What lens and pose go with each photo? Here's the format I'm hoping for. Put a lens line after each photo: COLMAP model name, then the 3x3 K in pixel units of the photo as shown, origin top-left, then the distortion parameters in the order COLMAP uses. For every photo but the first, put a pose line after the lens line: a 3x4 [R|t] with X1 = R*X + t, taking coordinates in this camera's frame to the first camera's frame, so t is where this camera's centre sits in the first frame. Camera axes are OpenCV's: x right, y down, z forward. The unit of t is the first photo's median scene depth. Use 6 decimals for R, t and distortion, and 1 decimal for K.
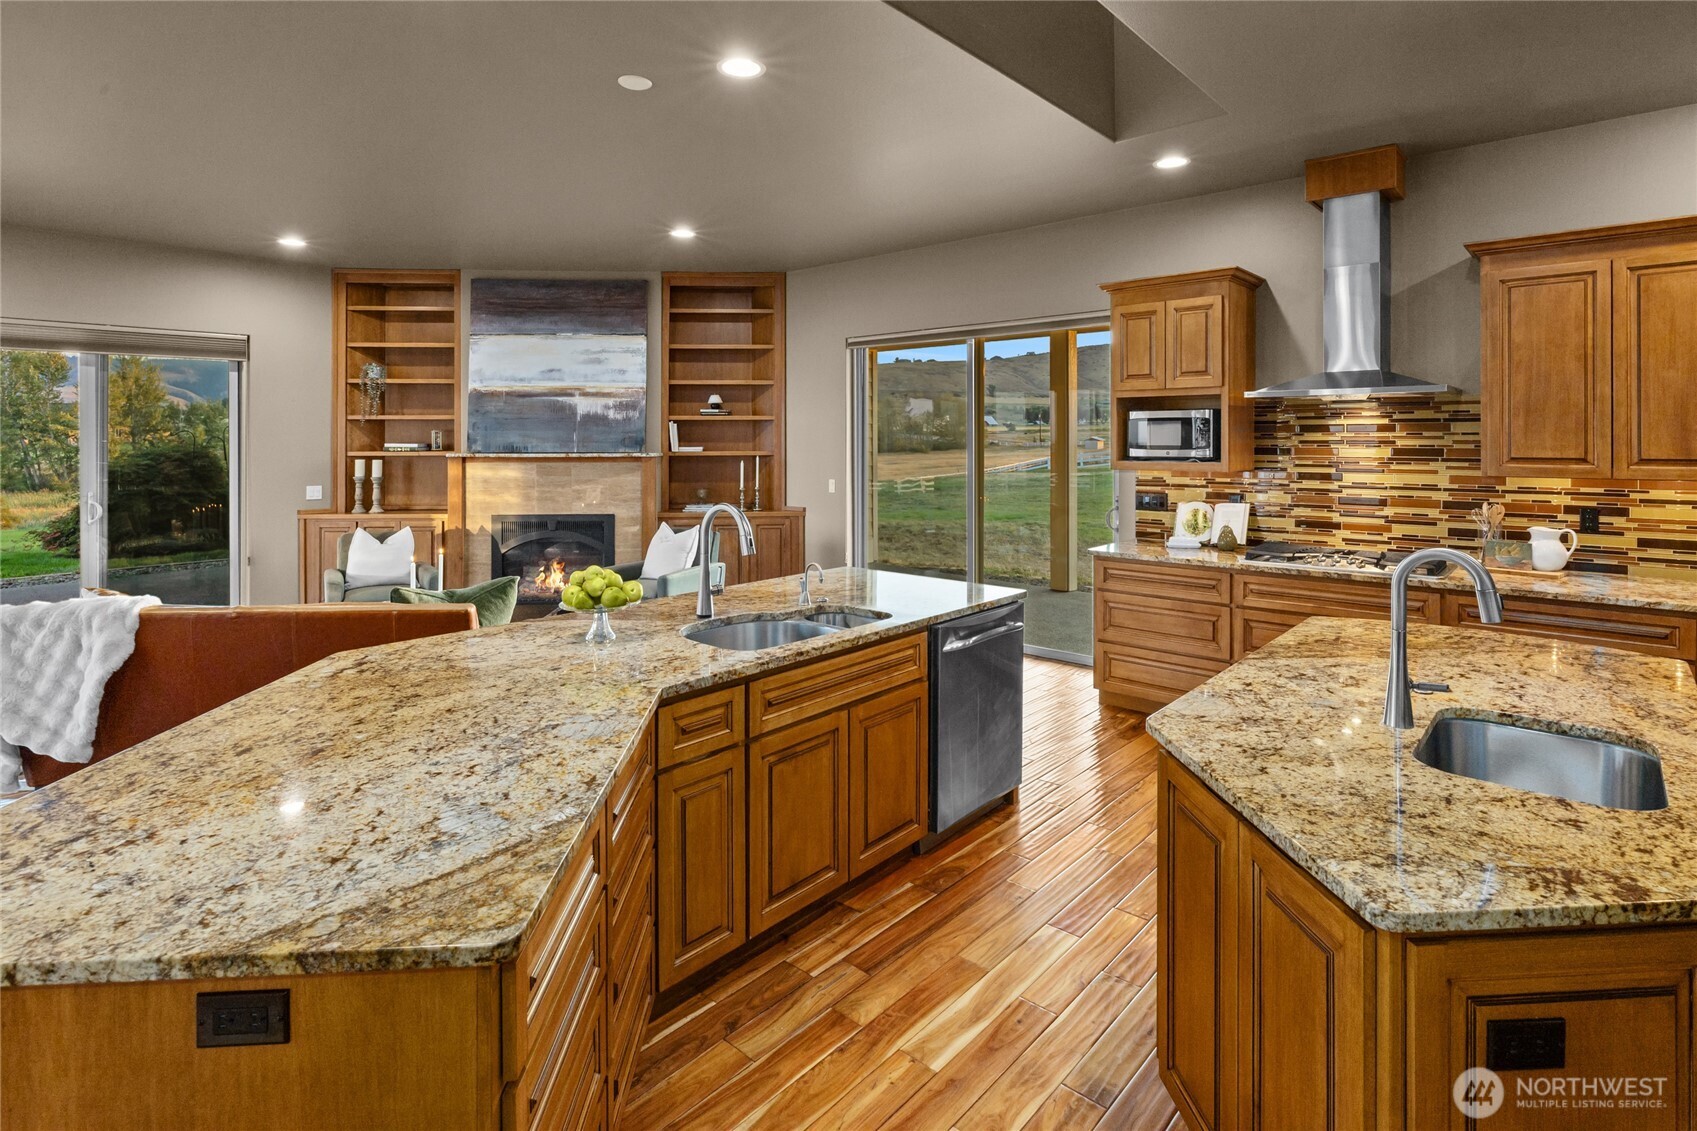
lens RADIAL K [[853.1, 0, 868.0], [0, 853.1, 436.4], [0, 0, 1]] dist [-0.001593, 0.000854]
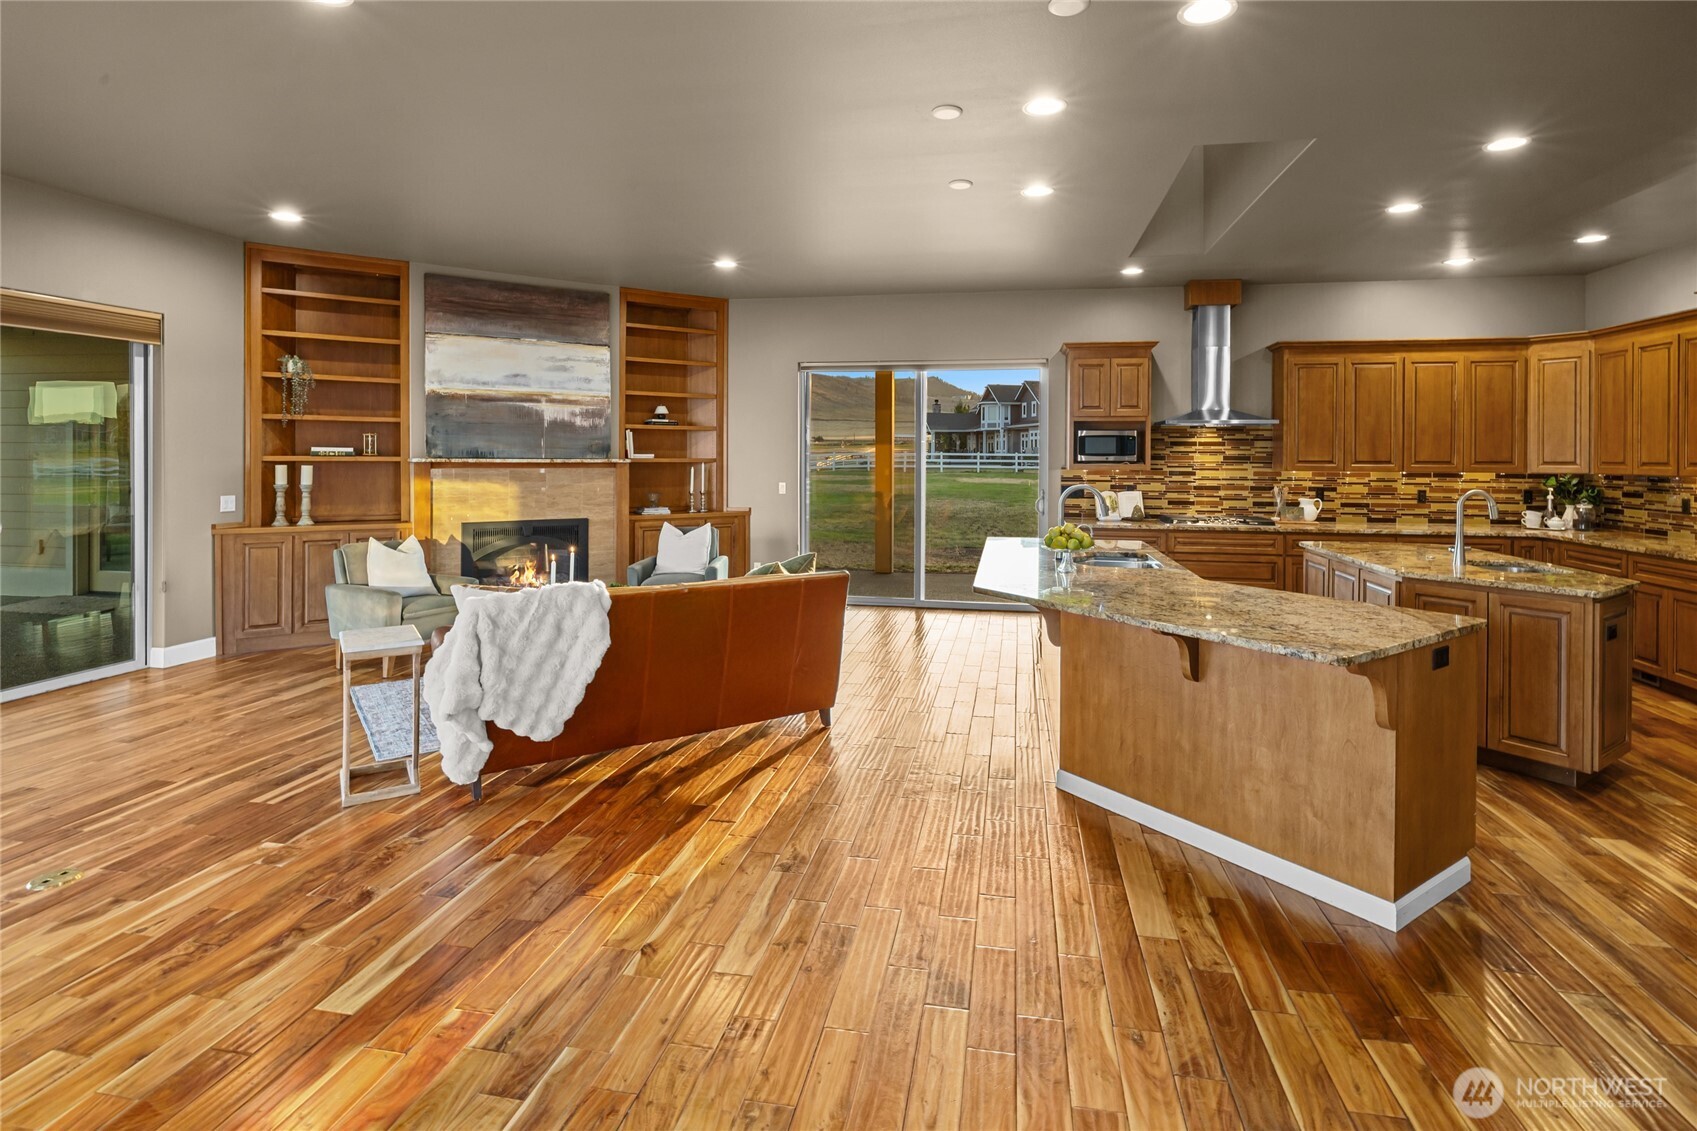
lens RADIAL K [[853.1, 0, 854.2], [0, 853.1, 456.5], [0, 0, 1]] dist [-0.001593, 0.000854]
pose [[0.859261, 0.006637, 0.511494, -0.554437], [-0.008823, 0.999959, 0.001847, 0.011647], [-0.511461, -0.006100, 0.859285, -0.050076]]
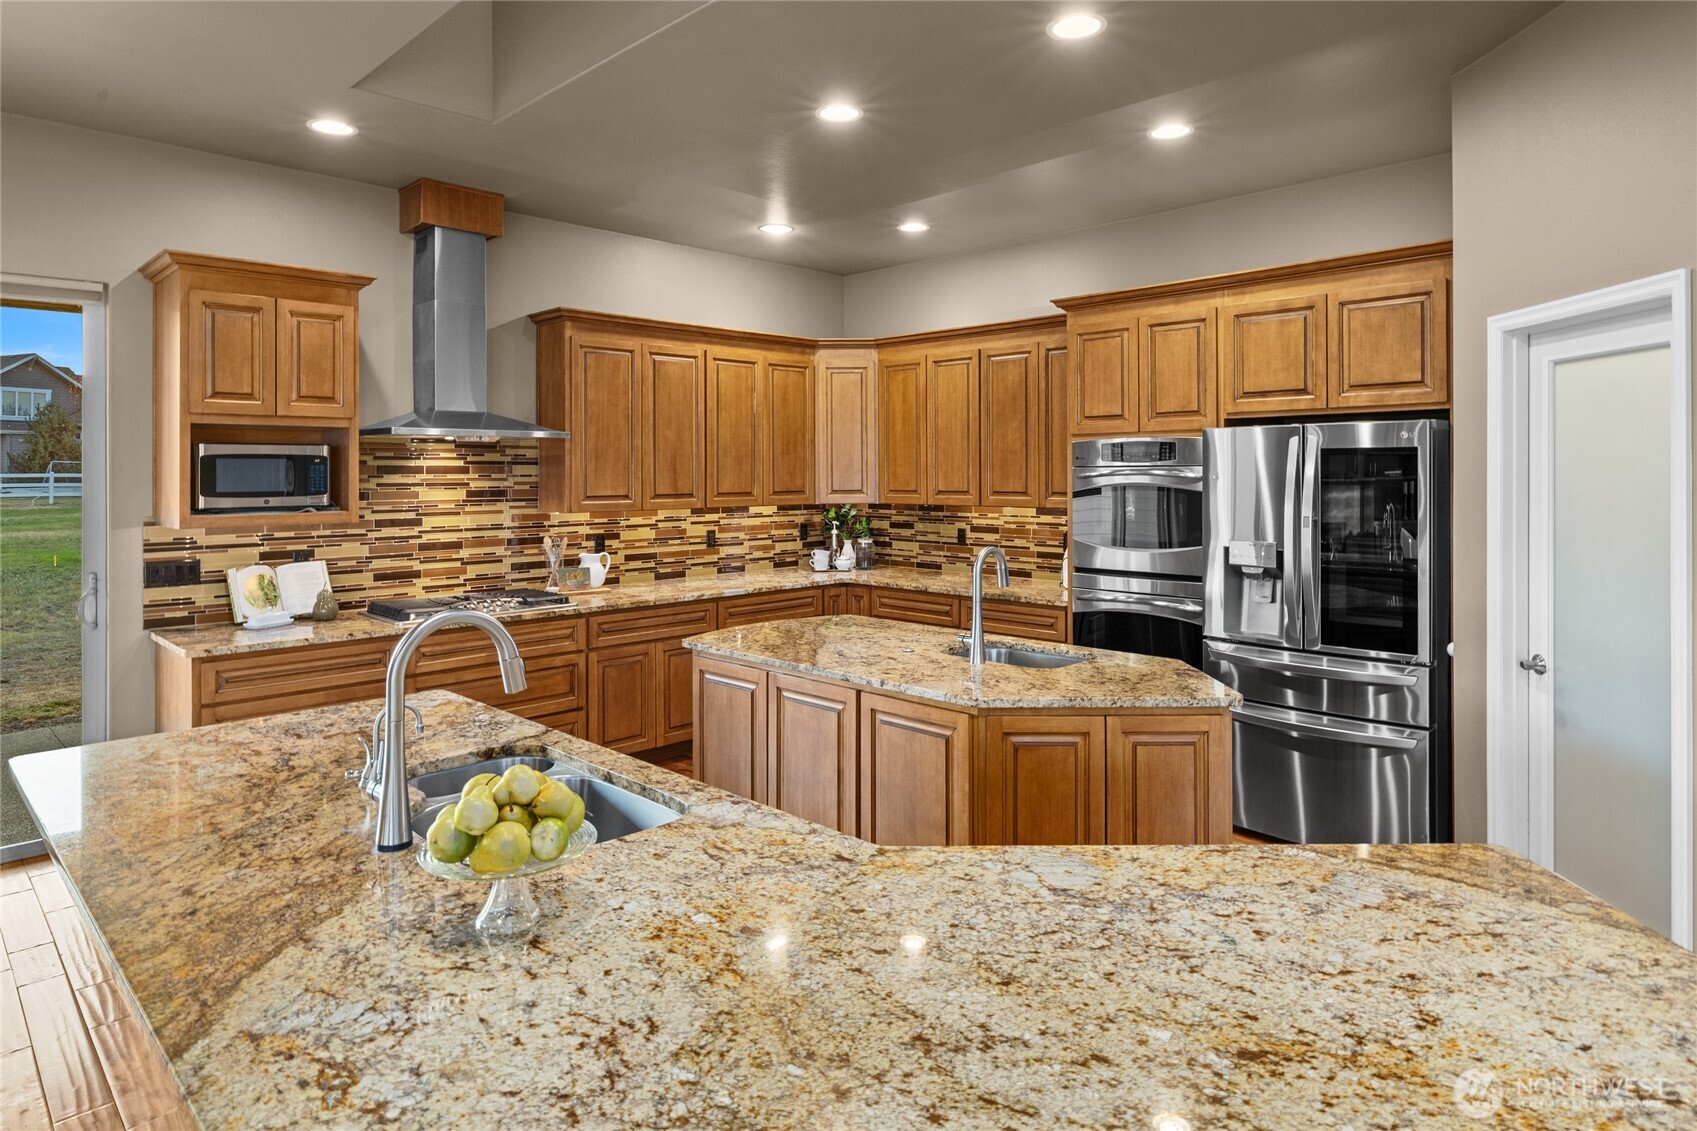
lens RADIAL K [[983.7, 0, 846.4], [0, 983.7, 467.5], [0, 0, 1]] dist [-0.002170, 0.003559]
pose [[0.065263, 0.006757, 0.997845, -0.322125], [0.001727, 0.999975, -0.006885, -0.002433], [-0.997867, 0.002173, 0.065250, 0.300768]]
